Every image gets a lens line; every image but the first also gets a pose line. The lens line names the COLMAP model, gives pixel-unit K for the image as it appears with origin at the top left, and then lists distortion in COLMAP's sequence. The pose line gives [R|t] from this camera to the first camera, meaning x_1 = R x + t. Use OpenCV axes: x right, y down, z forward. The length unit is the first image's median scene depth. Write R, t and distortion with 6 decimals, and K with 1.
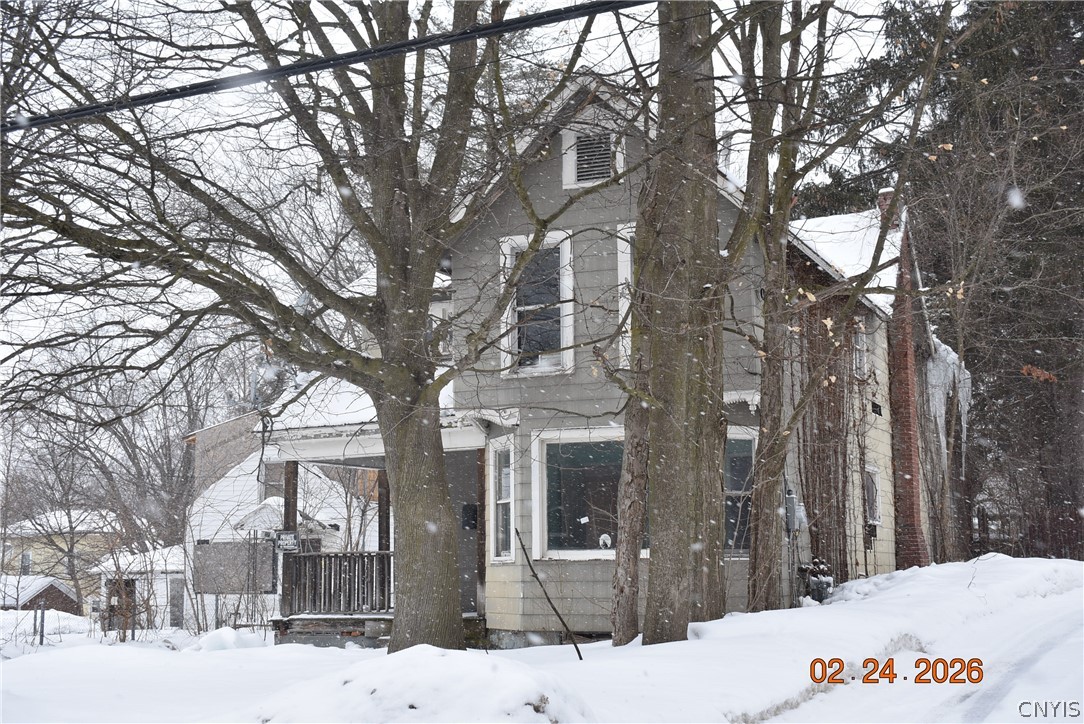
lens RADIAL K [[1498.3, 0, 537.2], [0, 1498.3, 363.1], [0, 0, 1]] dist [-0.014267, 0.000000]
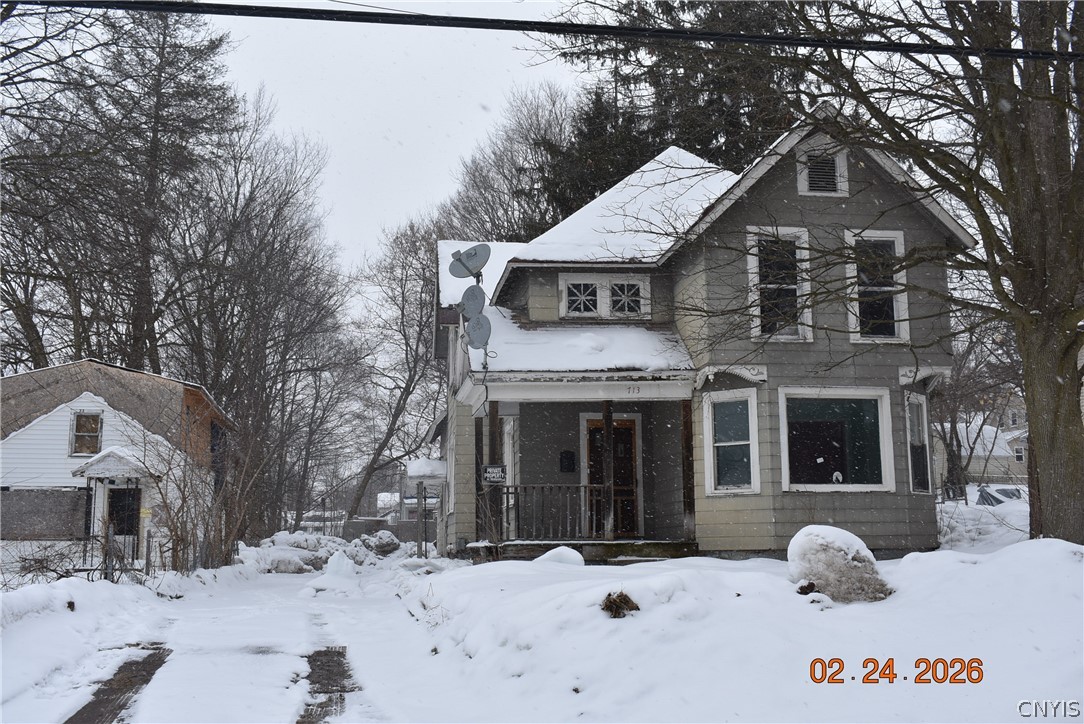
lens RADIAL K [[1147.2, 0, 546.7], [0, 1147.2, 365.9], [0, 0, 1]] dist [-0.006024, 0.000000]
pose [[0.841454, 0.084988, 0.533603, -0.596936], [-0.075345, 0.996360, -0.039878, 0.072229], [-0.535049, -0.006649, 0.844795, 0.279779]]
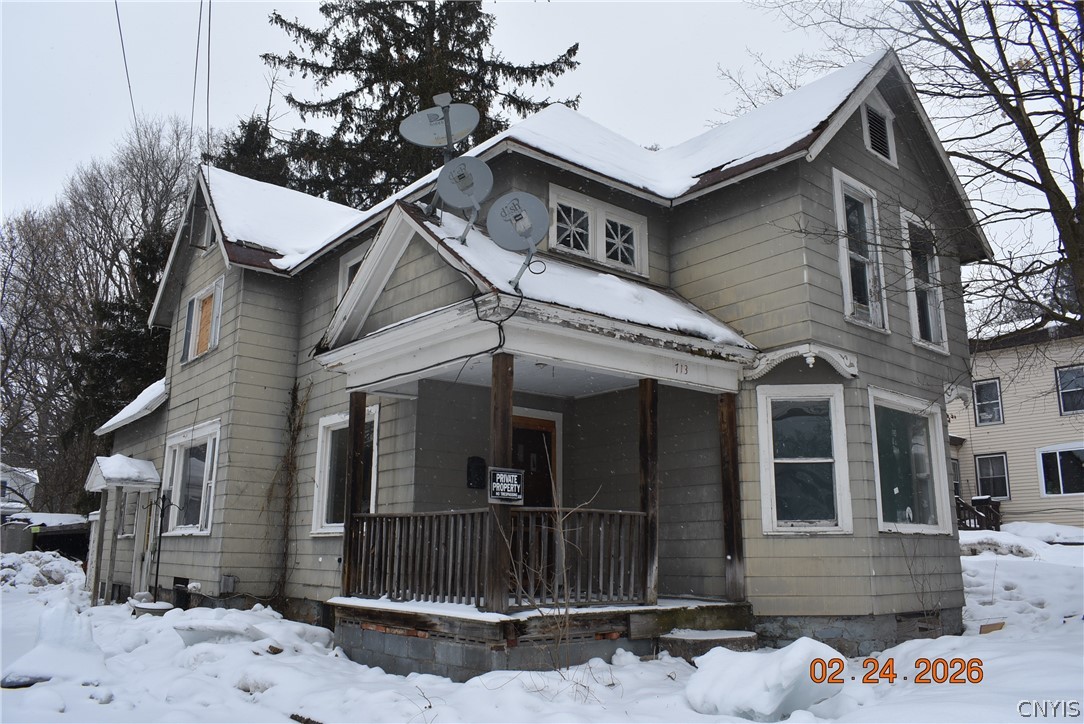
lens RADIAL K [[851.4, 0, 541.1], [0, 851.4, 357.6], [0, 0, 1]] dist [-0.090146, 0.008408]
pose [[0.440899, 0.217940, 0.870695, -0.474194], [-0.141948, 0.974795, -0.172118, 0.128051], [-0.886261, -0.047707, 0.460722, 0.849022]]
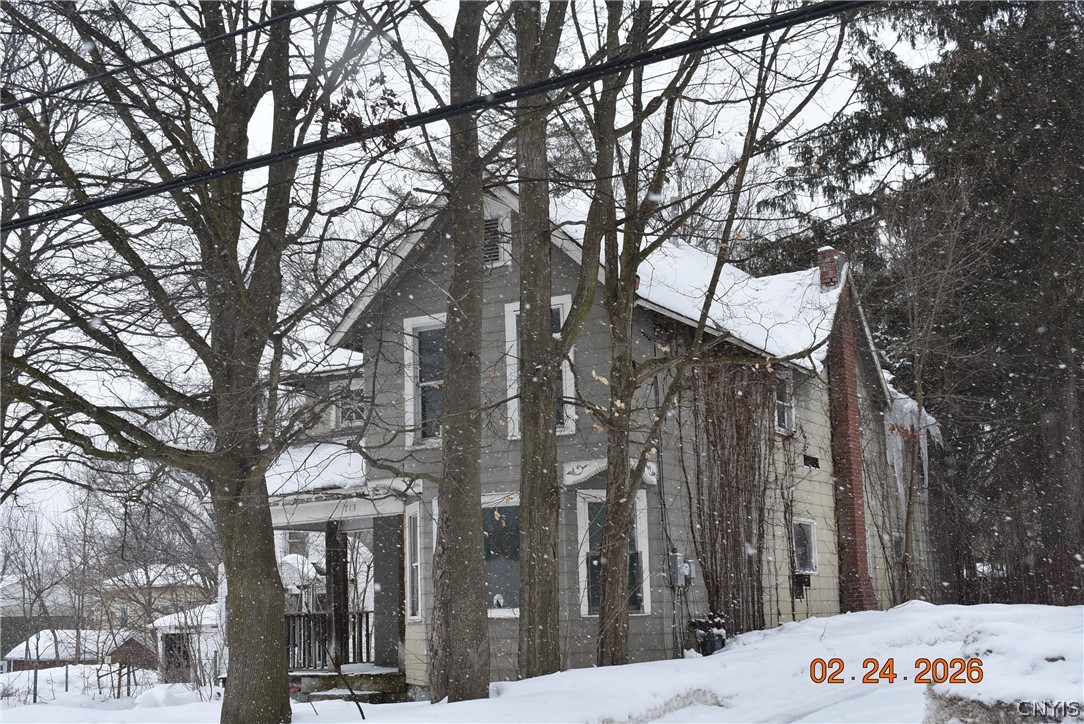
lens RADIAL K [[1498.3, 0, 543.4], [0, 1498.3, 359.5], [0, 0, 1]] dist [-0.014267, 0.000000]
pose [[0.995127, -0.035790, -0.091876, 0.159550], [0.033333, 0.999048, -0.028140, -0.019419], [0.092795, 0.024941, 0.995373, -0.058674]]
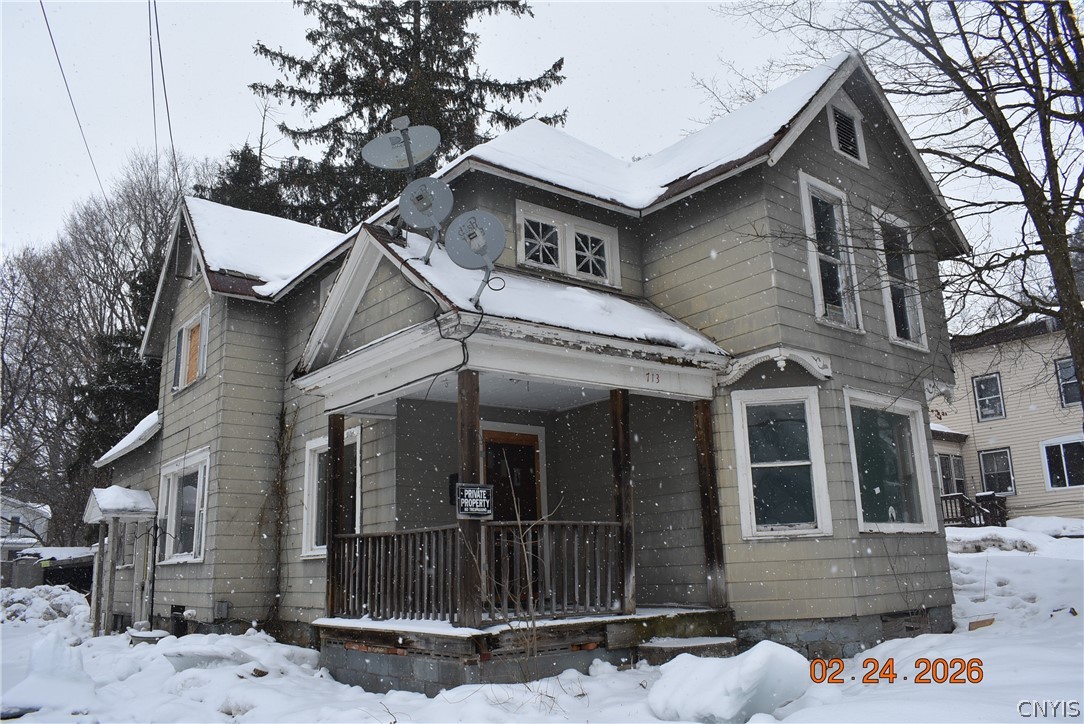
lens RADIAL K [[851.4, 0, 538.5], [0, 851.4, 360.3], [0, 0, 1]] dist [-0.090146, 0.008408]
pose [[0.461996, 0.210585, 0.861518, -0.468508], [-0.102530, 0.977570, -0.183969, 0.126261], [-0.880935, -0.003338, 0.473225, 0.830801]]
